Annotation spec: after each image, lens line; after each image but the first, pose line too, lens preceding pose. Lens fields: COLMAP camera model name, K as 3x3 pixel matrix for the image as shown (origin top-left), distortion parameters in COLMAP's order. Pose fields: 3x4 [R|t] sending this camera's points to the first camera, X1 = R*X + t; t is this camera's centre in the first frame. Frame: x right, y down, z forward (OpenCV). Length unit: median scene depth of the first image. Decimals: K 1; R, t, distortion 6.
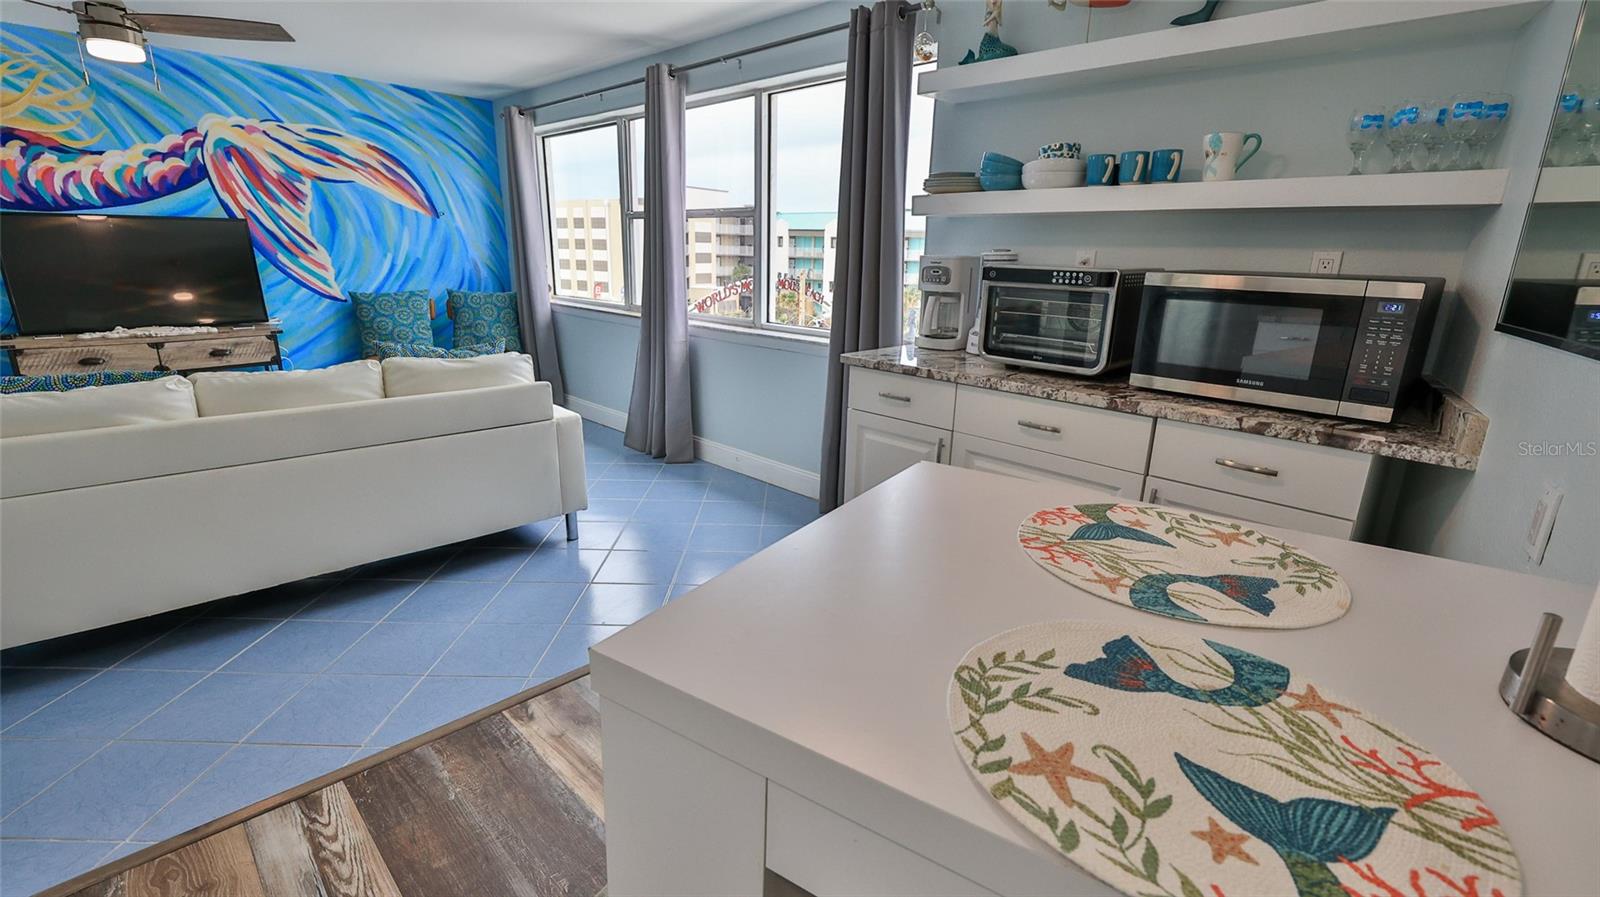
lens RADIAL K [[706.3, 0, 799.1], [0, 706.3, 446.7], [0, 0, 1]] dist [-0.001439, 0.000113]
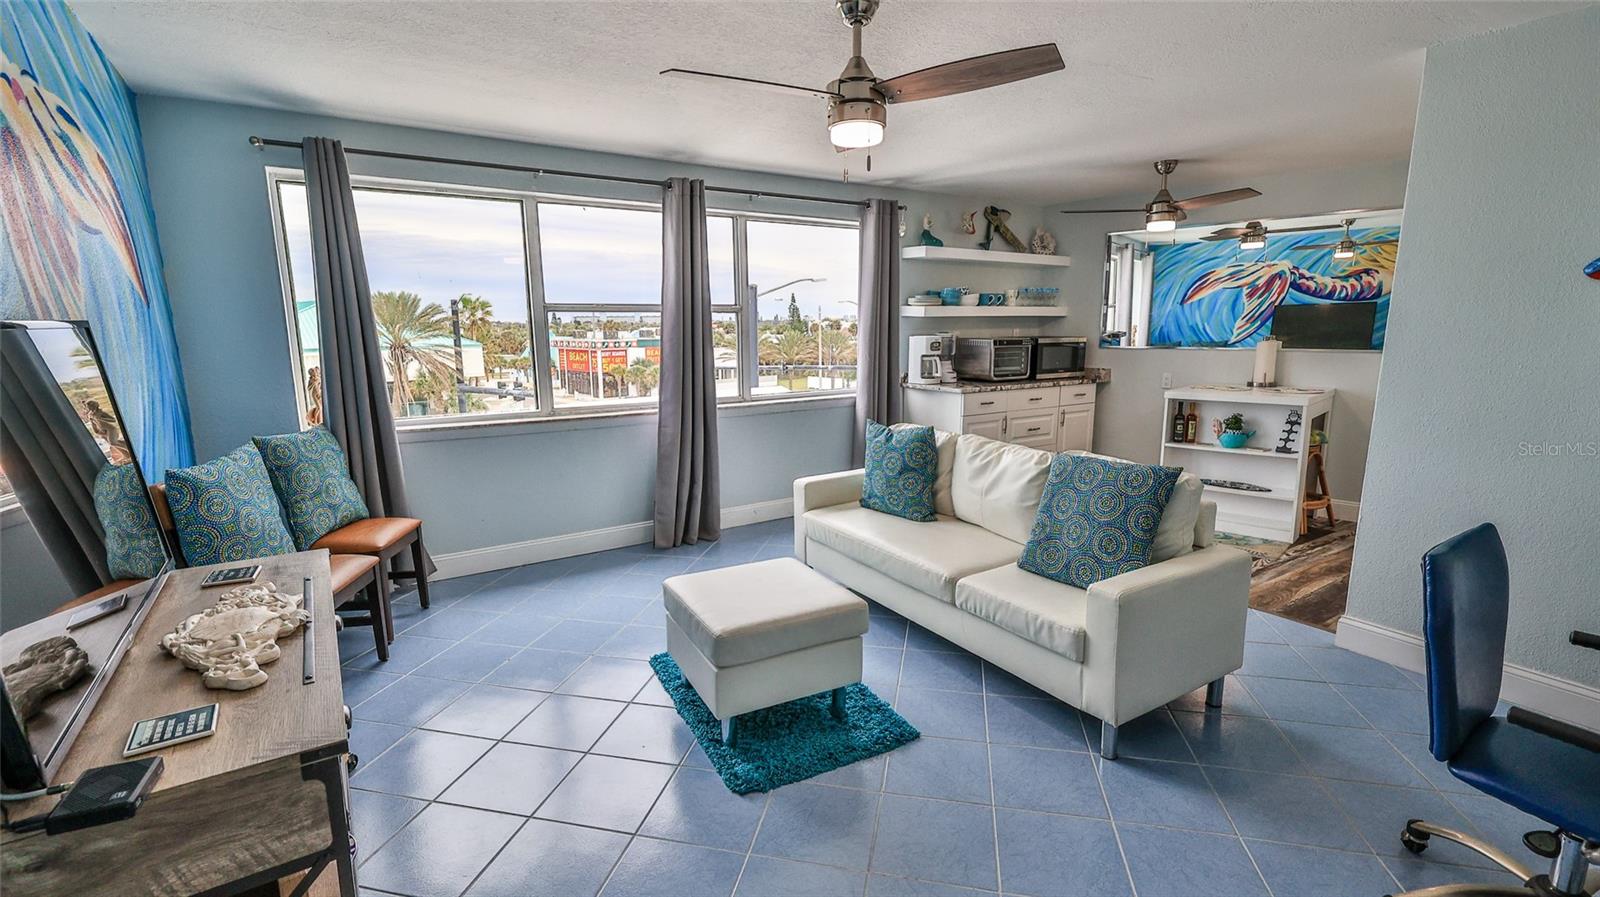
lens RADIAL K [[706.3, 0, 799.1], [0, 706.3, 446.7], [0, 0, 1]] dist [-0.001439, 0.000113]
pose [[0.216256, -0.194993, 0.956667, -1.262891], [0.279016, 0.951332, 0.130834, -0.238038], [-0.935619, 0.238631, 0.260138, 0.637927]]
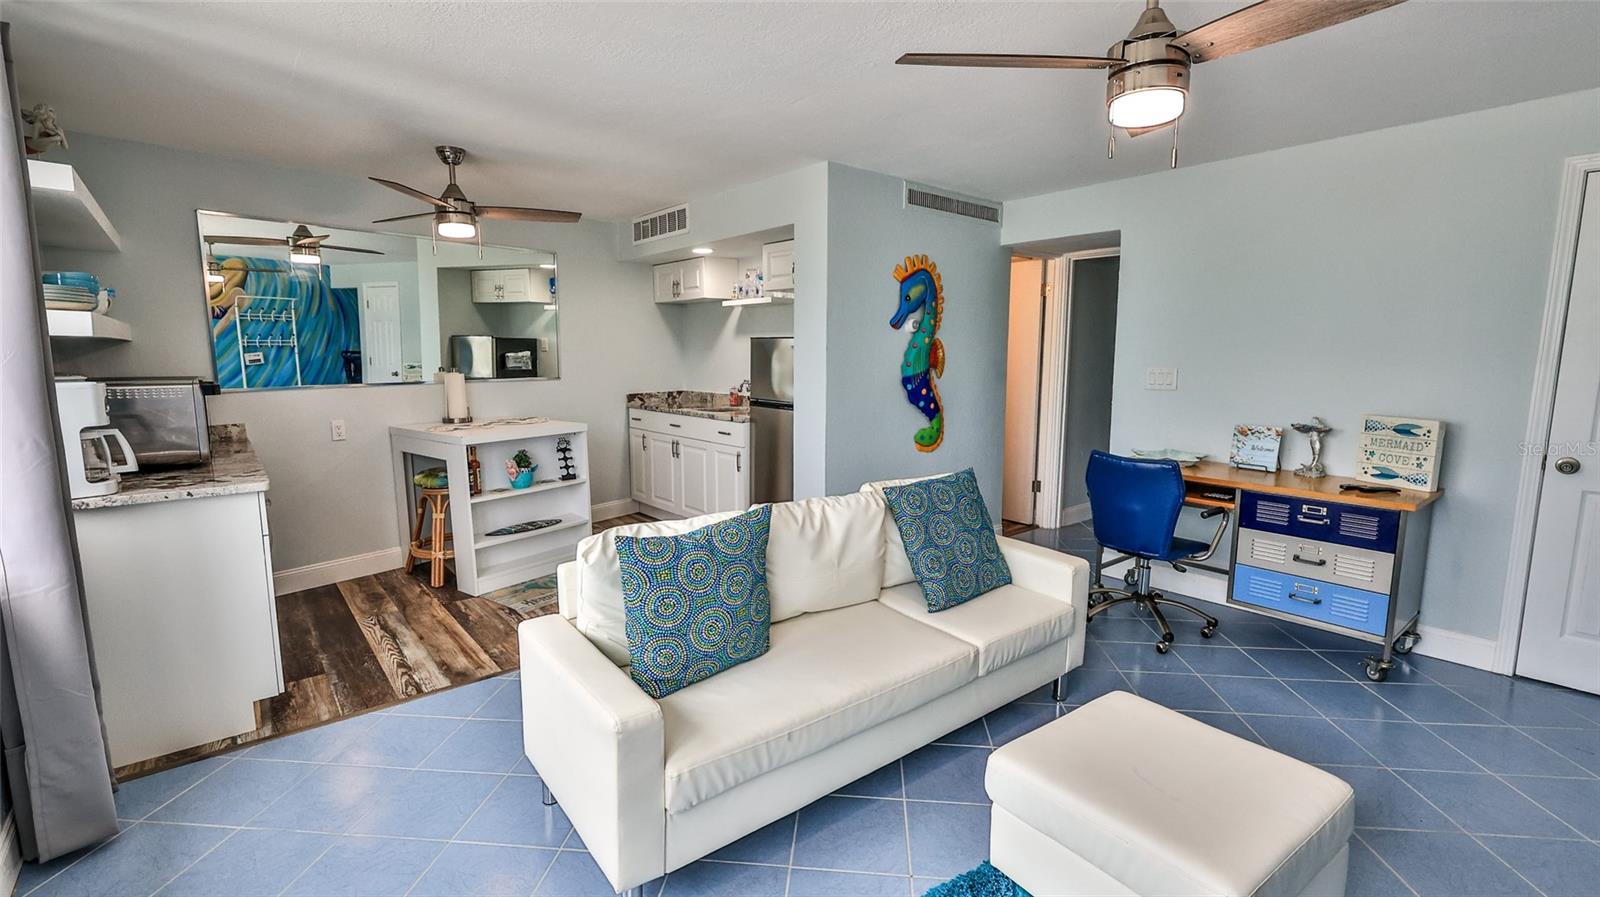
lens RADIAL K [[706.3, 0, 799.1], [0, 706.3, 446.7], [0, 0, 1]] dist [-0.001439, 0.000113]
pose [[-0.995024, -0.034925, 0.093317, -0.500398], [0.004917, 0.918203, 0.396081, -0.367792], [-0.099517, 0.394568, -0.913462, 1.198898]]
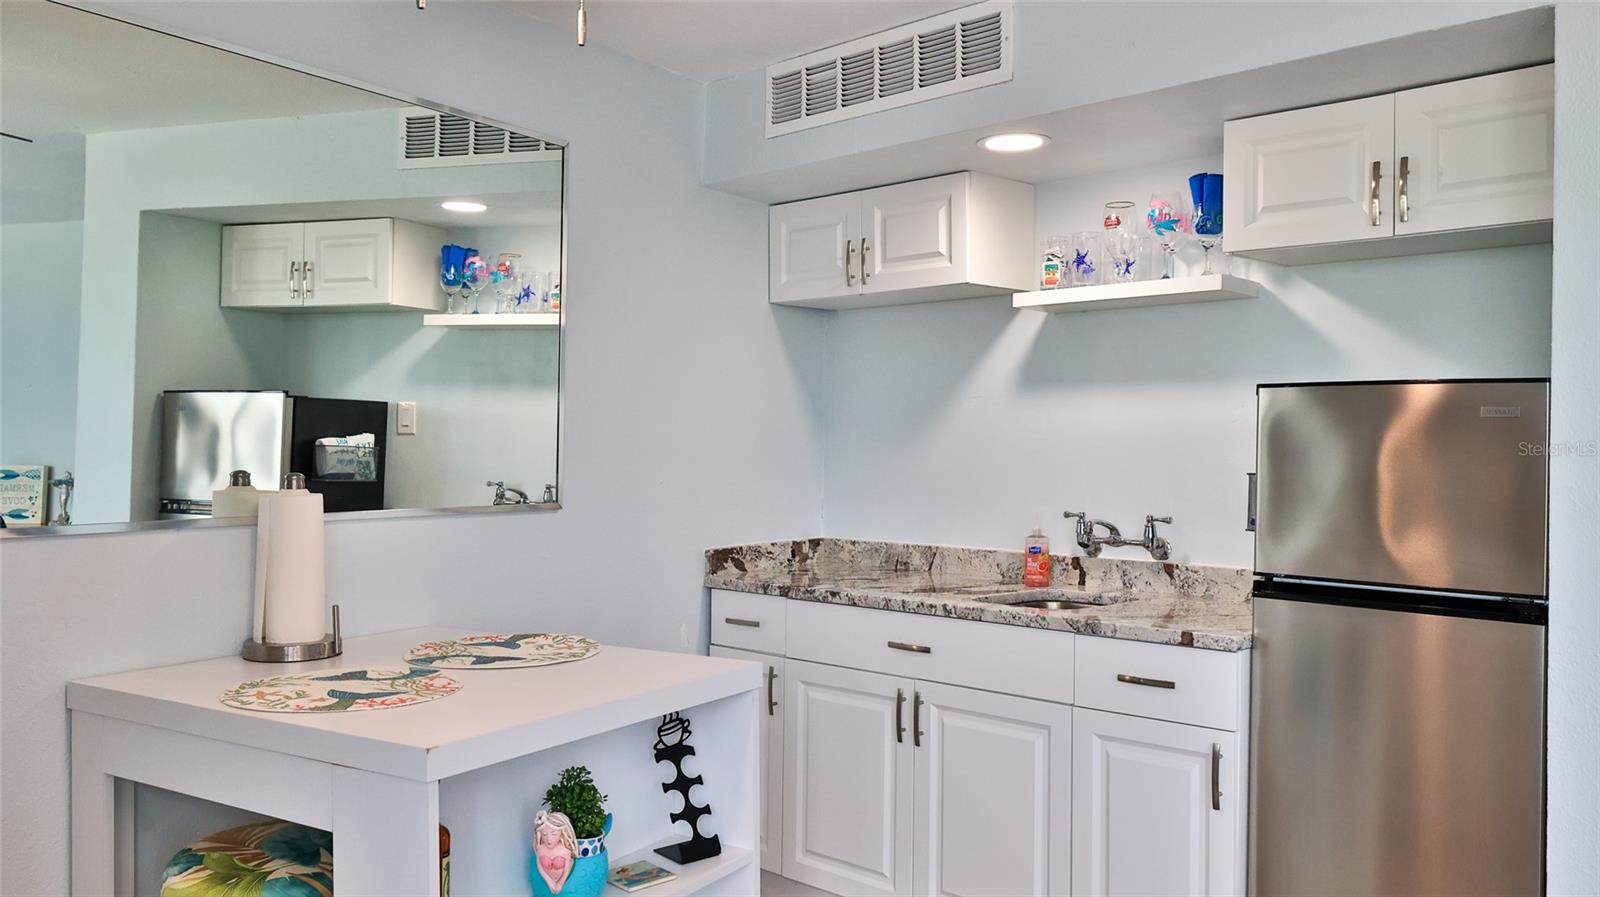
lens RADIAL K [[1292.3, 0, 798.1], [0, 1292.3, 445.7], [0, 0, 1]] dist [0.000888, 0.002904]
pose [[-0.999611, -0.027620, 0.003914, -0.067997], [-0.025594, 0.963863, 0.265166, -0.216569], [-0.011096, 0.264962, -0.964195, 0.745172]]
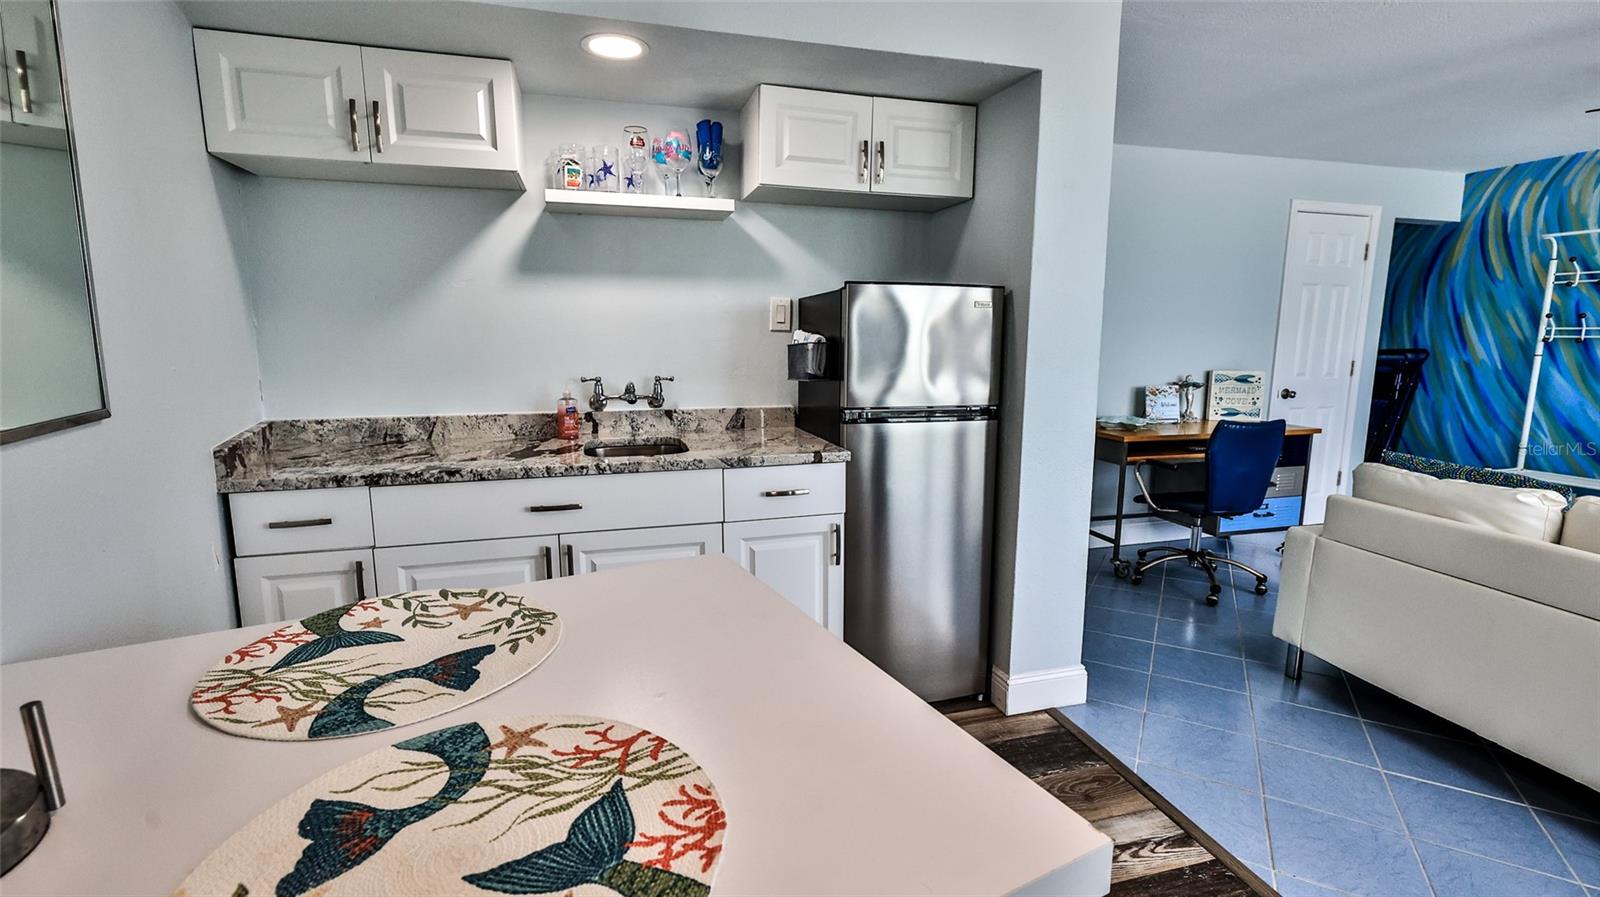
lens RADIAL K [[706.3, 0, 799.1], [0, 706.3, 446.7], [0, 0, 1]] dist [-0.001439, 0.000113]
pose [[-0.488482, 0.114469, -0.865033, 0.202767], [-0.244496, 0.933690, 0.261621, -0.087463], [0.837620, 0.339294, -0.428103, 0.324131]]
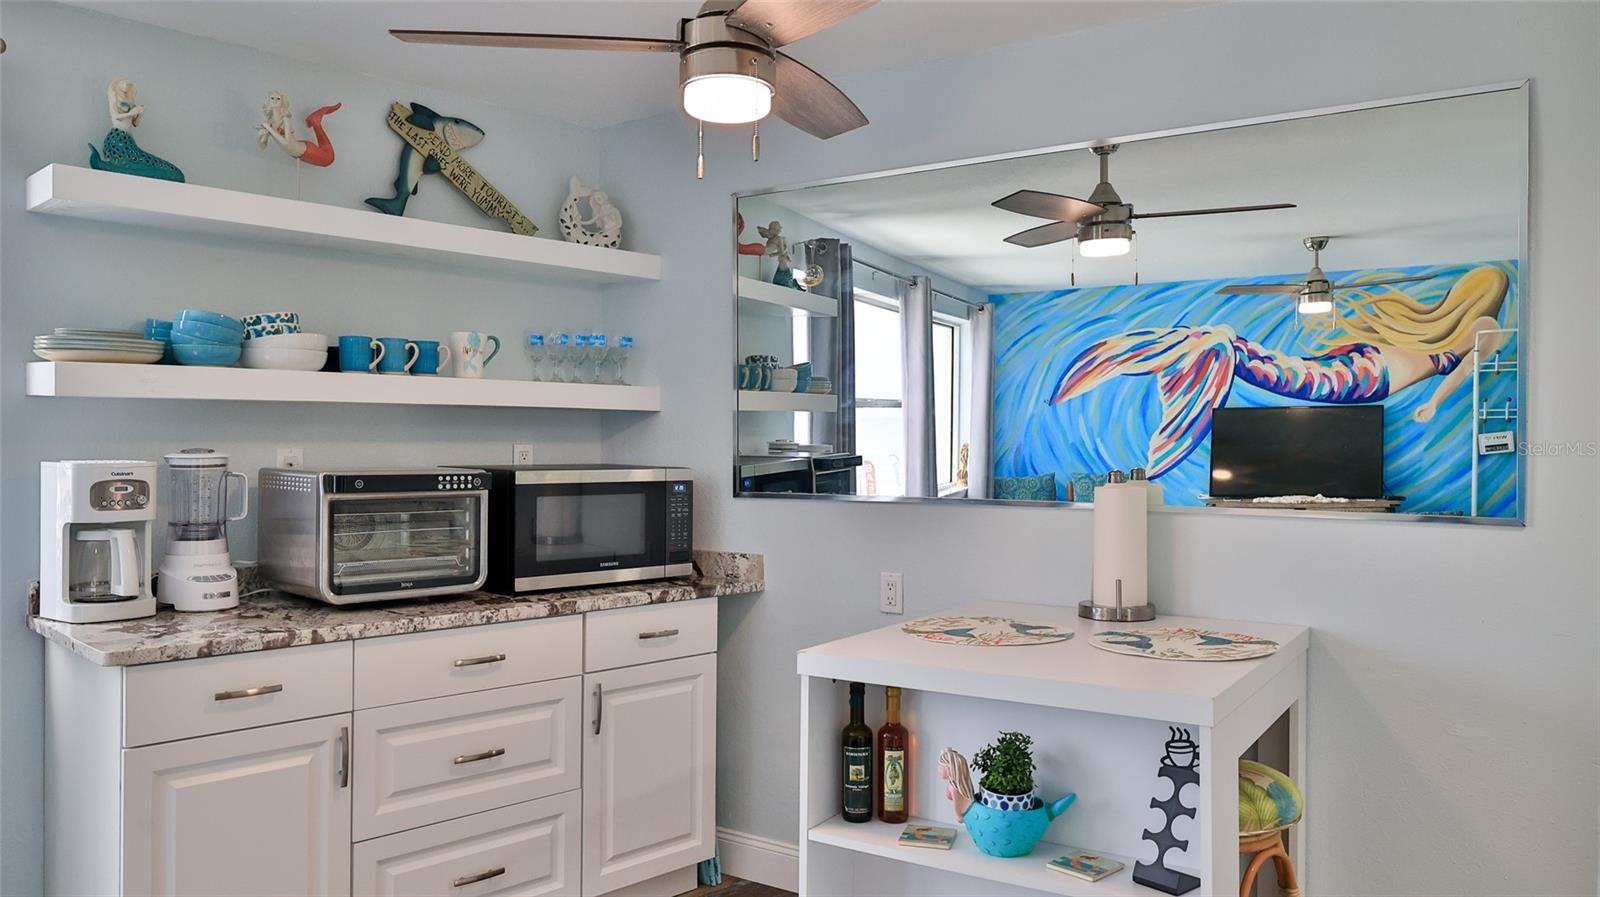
lens RADIAL K [[1150.7, 0, 793.3], [0, 1150.7, 442.2], [0, 0, 1]] dist [-0.007139, -0.000882]
pose [[0.012962, -0.029133, 0.999492, -0.527484], [0.268157, 0.963061, 0.024593, -0.112213], [-0.963288, 0.267702, 0.020295, 0.303126]]
